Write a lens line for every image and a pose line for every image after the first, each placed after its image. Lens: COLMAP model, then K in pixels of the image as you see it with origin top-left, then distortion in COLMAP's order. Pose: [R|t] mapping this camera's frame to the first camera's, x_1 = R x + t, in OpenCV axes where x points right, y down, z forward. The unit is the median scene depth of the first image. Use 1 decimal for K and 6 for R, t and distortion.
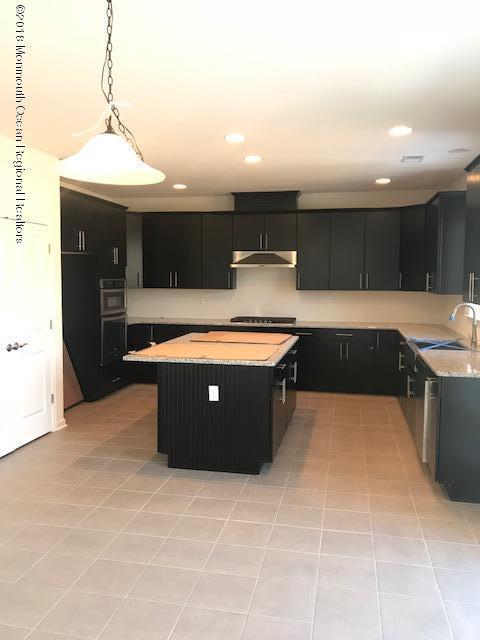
lens RADIAL K [[533.2, 0, 240.0], [0, 533.2, 320.0], [0, 0, 1]] dist [0.001438, -0.003783]
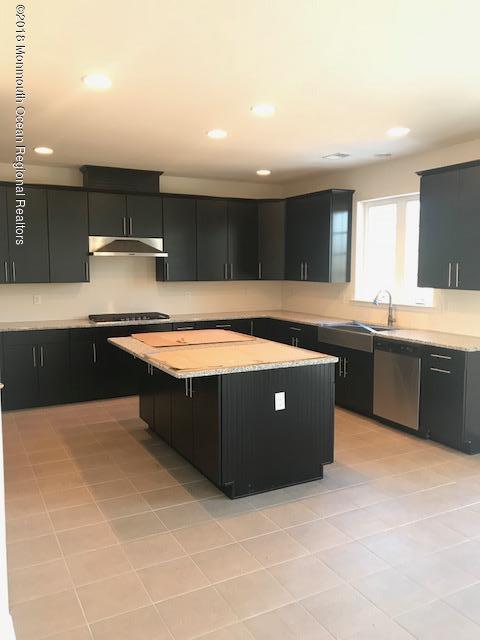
lens RADIAL K [[533.2, 0, 240.0], [0, 533.2, 320.0], [0, 0, 1]] dist [0.001438, -0.003783]
pose [[0.760277, -0.066573, 0.646179, -0.399200], [0.053591, 0.997772, 0.039742, -0.020344], [-0.647385, 0.004414, 0.762150, 0.226830]]
